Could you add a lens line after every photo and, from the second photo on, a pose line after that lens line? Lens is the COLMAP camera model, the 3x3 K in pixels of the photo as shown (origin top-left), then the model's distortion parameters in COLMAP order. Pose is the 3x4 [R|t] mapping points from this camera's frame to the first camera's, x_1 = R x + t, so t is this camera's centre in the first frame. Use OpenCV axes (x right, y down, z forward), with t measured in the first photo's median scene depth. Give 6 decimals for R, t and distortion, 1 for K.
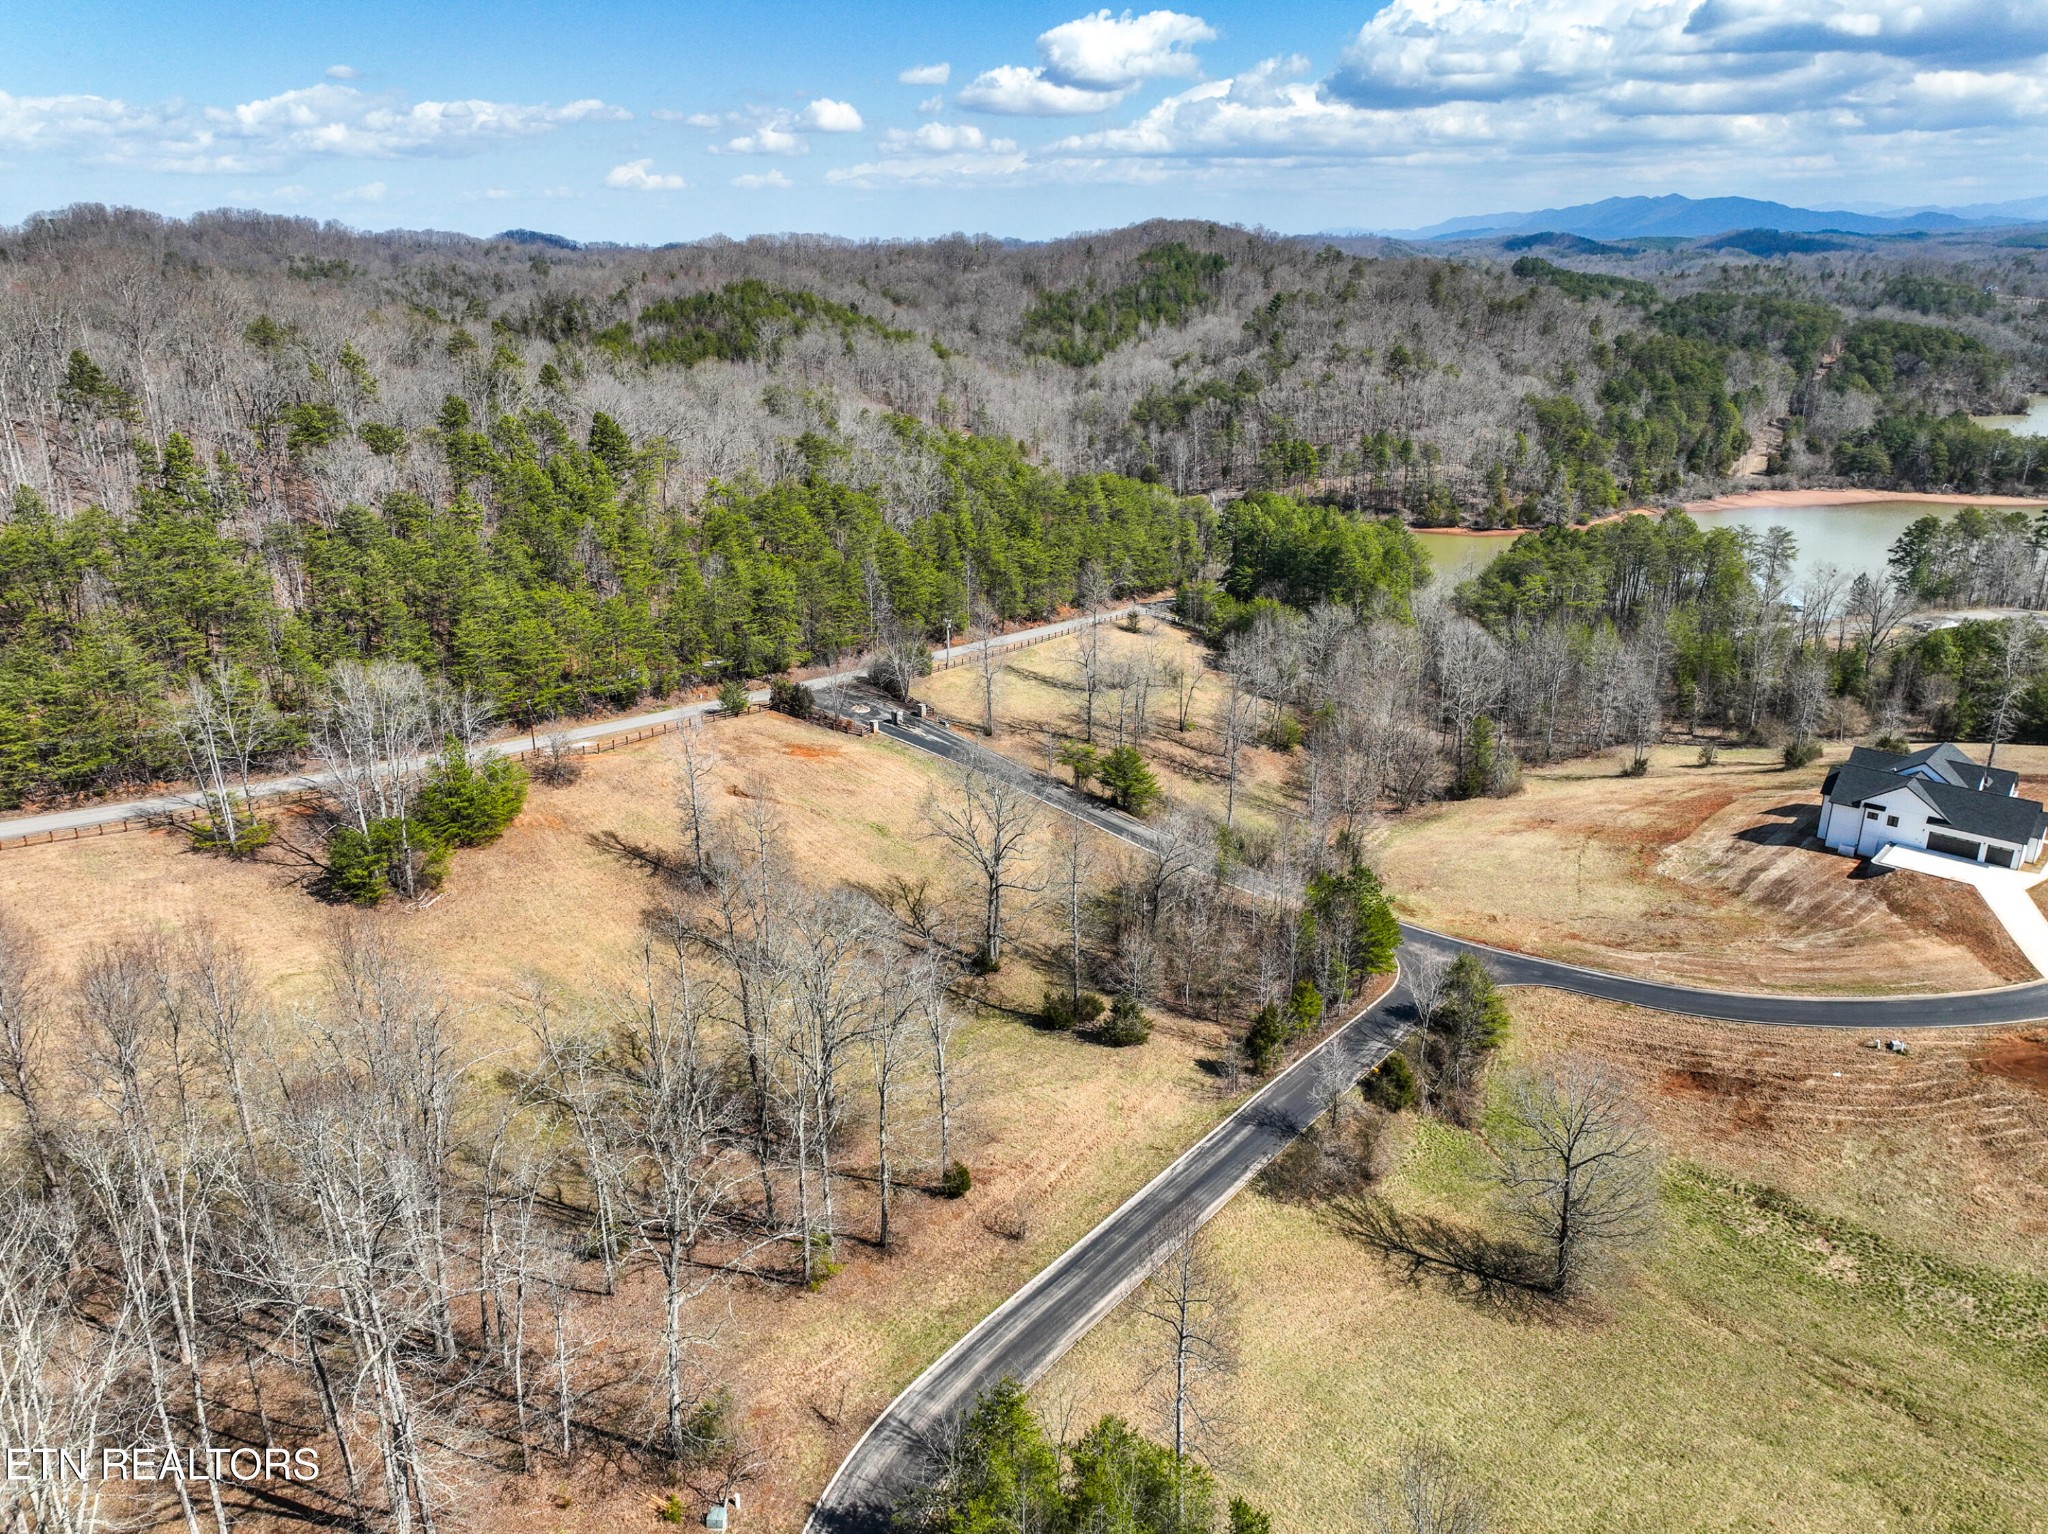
lens RADIAL K [[1443.3, 0, 1030.7], [0, 1443.3, 761.4], [0, 0, 1]] dist [-0.001426, 0.021949]
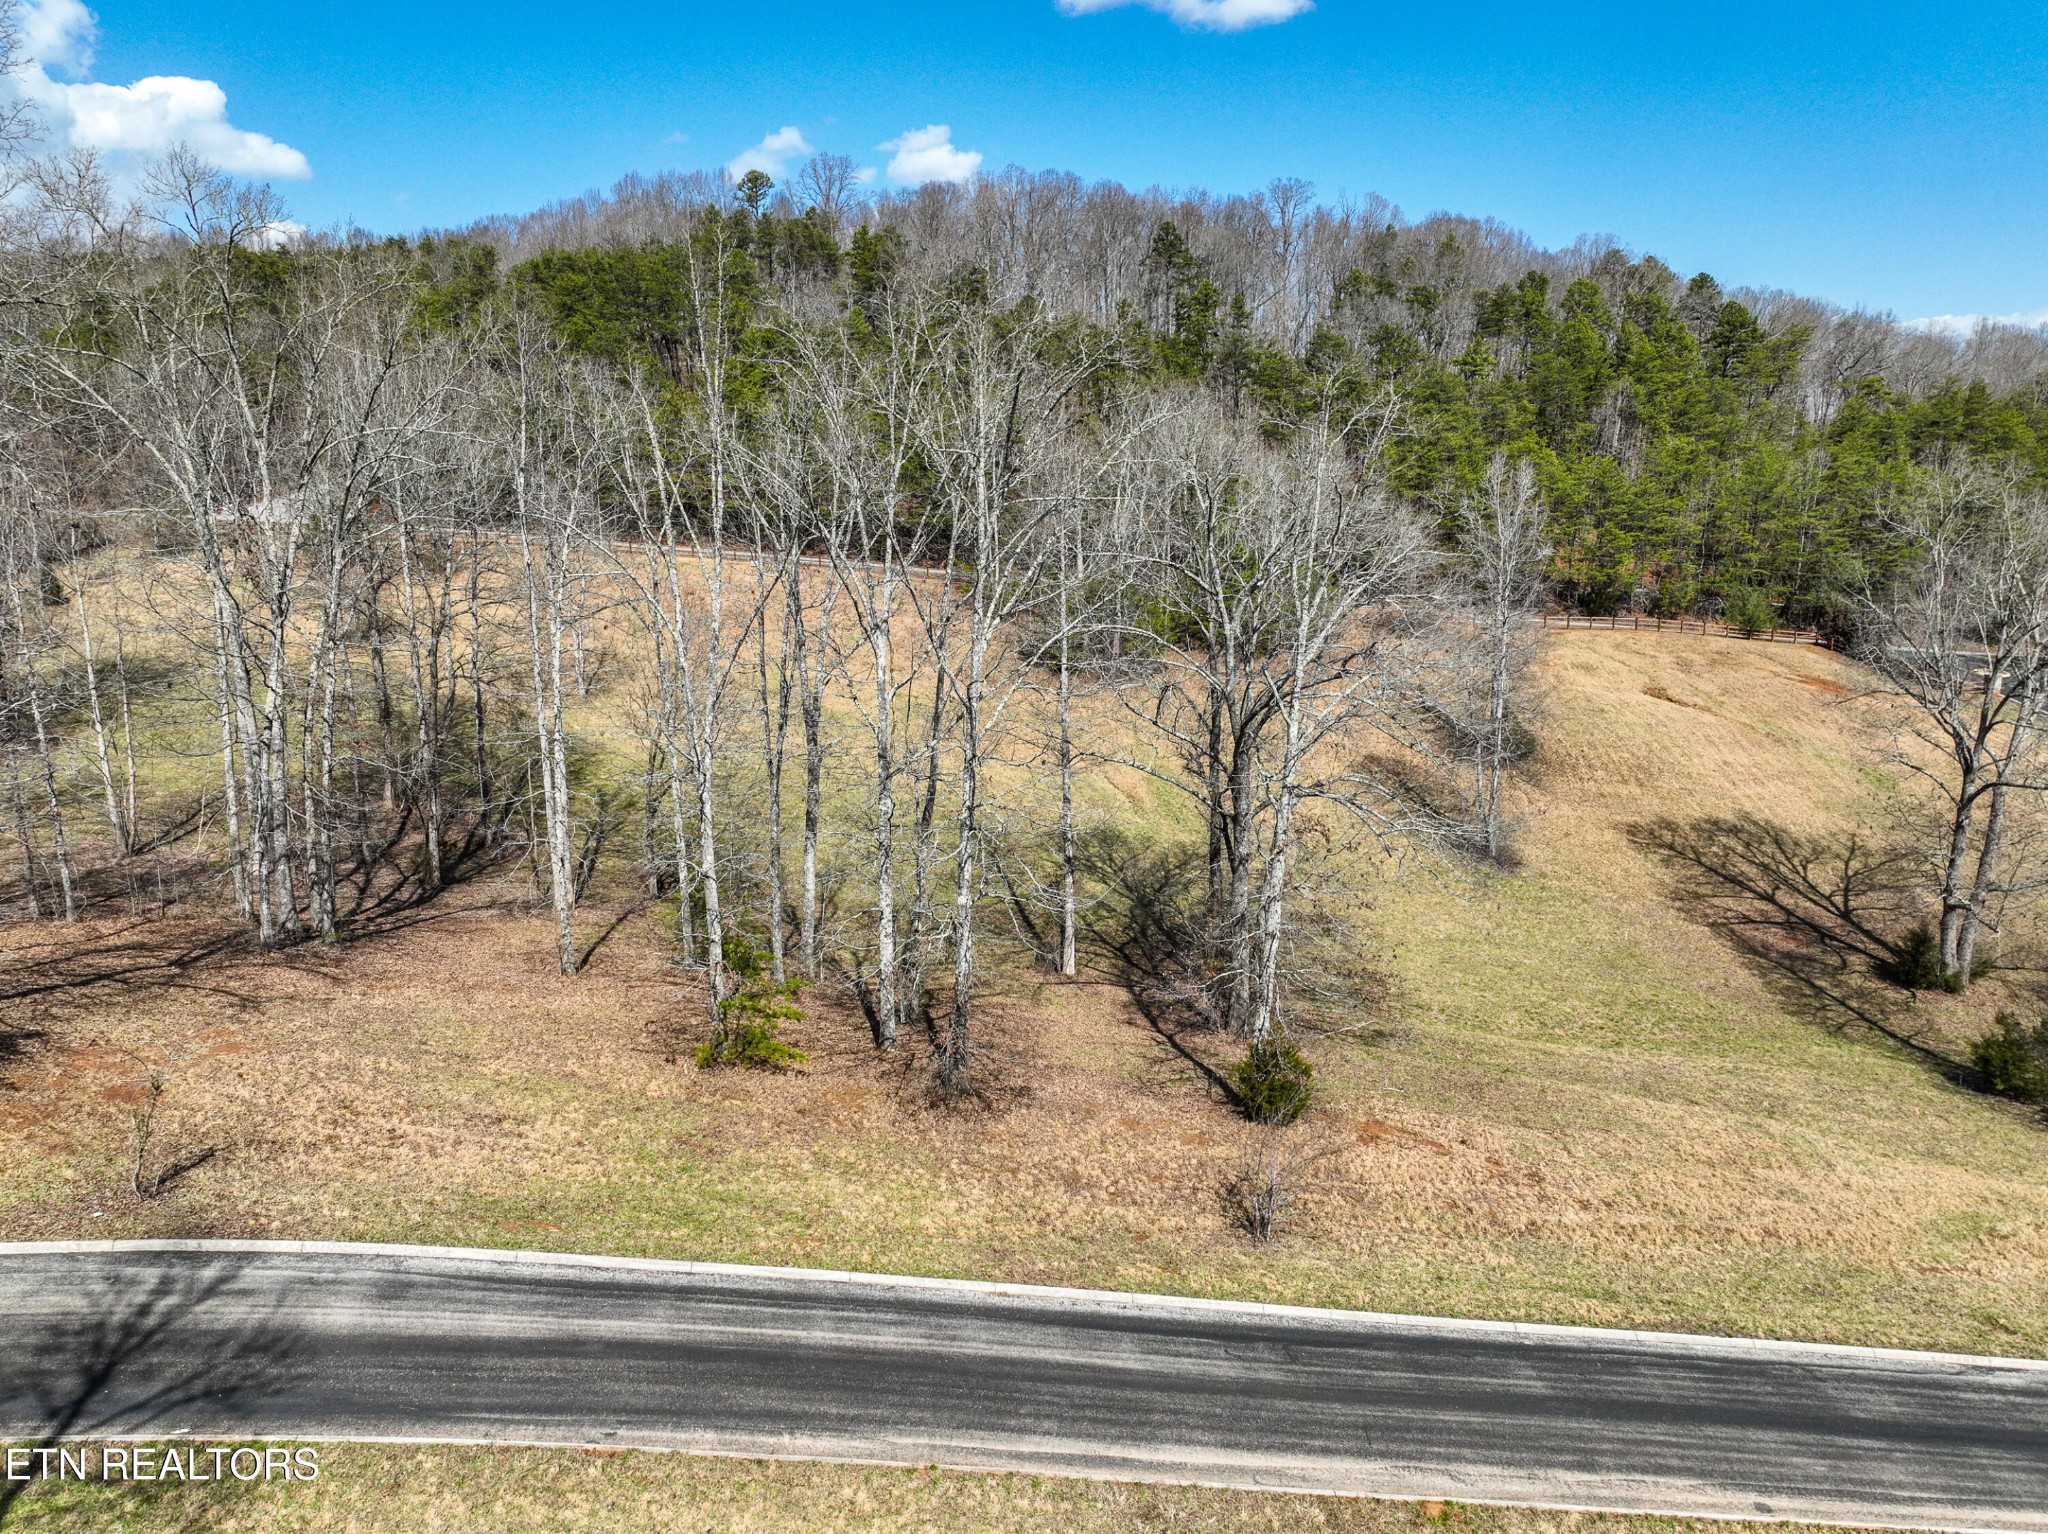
lens RADIAL K [[1443.3, 0, 1030.7], [0, 1443.3, 761.4], [0, 0, 1]] dist [-0.001426, 0.021949]
pose [[0.627829, 0.152073, -0.763351, 0.053727], [-0.258092, 0.965917, -0.019844, 0.064577], [0.734316, 0.209474, 0.645679, 0.190349]]
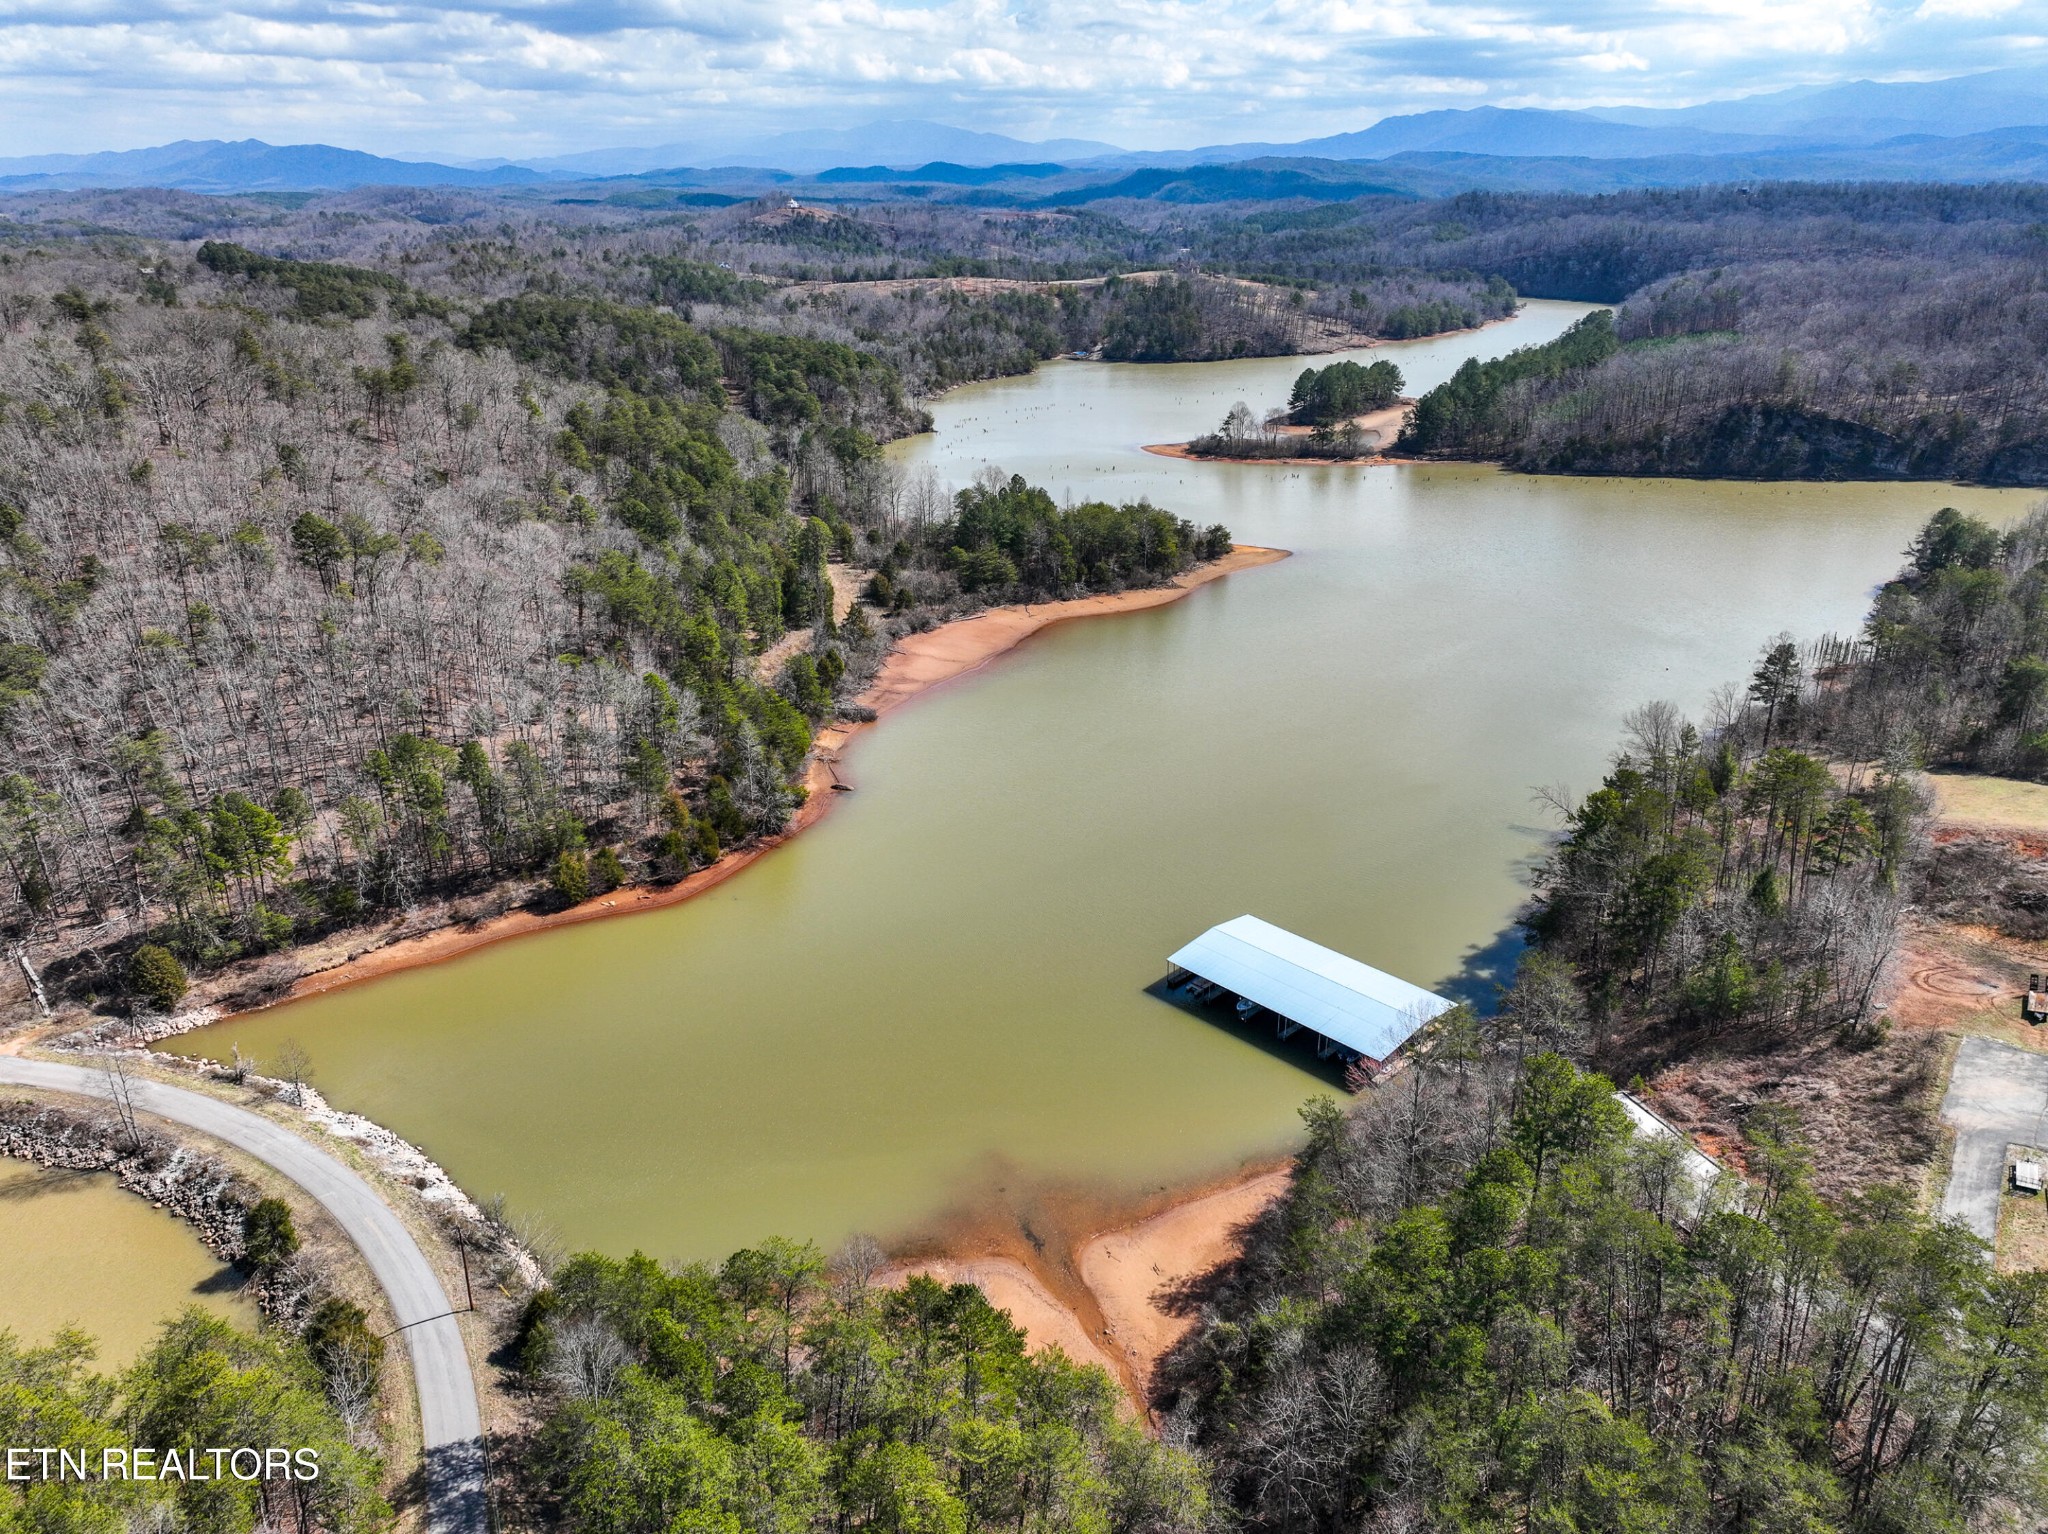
lens RADIAL K [[1443.3, 0, 1030.7], [0, 1443.3, 761.4], [0, 0, 1]] dist [-0.001426, 0.021949]
pose [[0.655491, -0.280624, 0.701129, 0.050927], [0.258041, 0.955747, 0.141288, -0.284671], [-0.709751, 0.088307, 0.698896, 0.628693]]
